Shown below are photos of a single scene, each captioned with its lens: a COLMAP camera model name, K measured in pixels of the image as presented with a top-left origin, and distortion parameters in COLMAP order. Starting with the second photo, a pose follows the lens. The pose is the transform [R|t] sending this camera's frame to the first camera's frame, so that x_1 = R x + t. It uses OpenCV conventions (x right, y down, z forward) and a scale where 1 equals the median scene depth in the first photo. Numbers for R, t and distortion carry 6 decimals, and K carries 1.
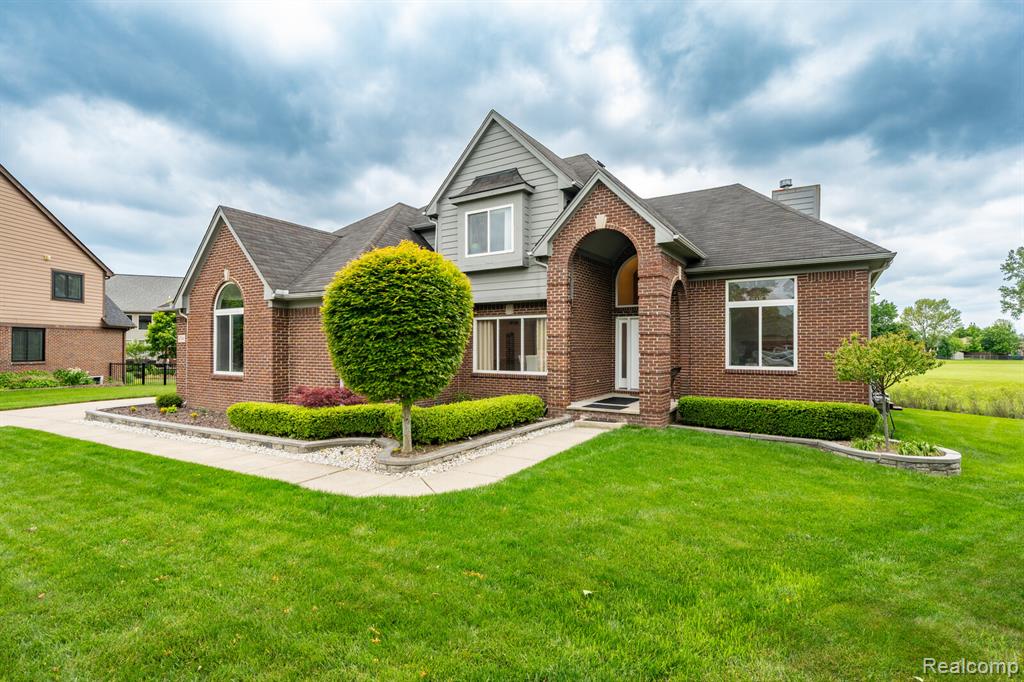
lens RADIAL K [[478.6, 0, 512.0], [0, 478.6, 341.0], [0, 0, 1]] dist [0.002224, 0.000831]
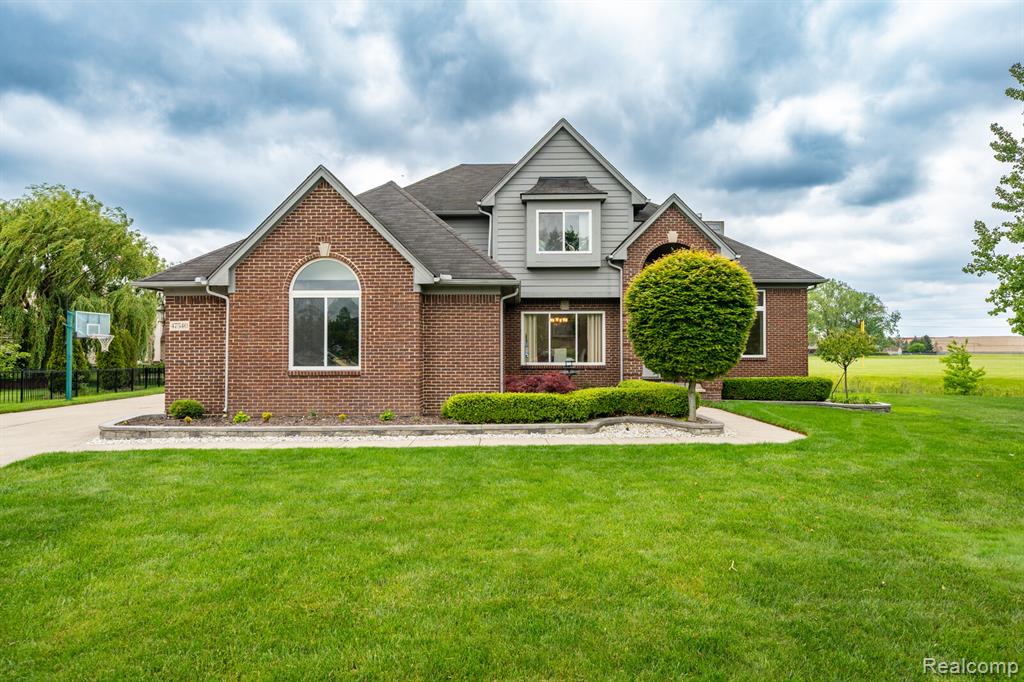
lens RADIAL K [[509.9, 0, 490.5], [0, 509.9, 344.6], [0, 0, 1]] dist [0.002432, 0.000600]
pose [[0.865520, 0.003457, 0.500862, -0.750231], [-0.005668, 0.999980, 0.002892, 0.021056], [-0.500842, -0.005342, 0.865522, 0.091506]]
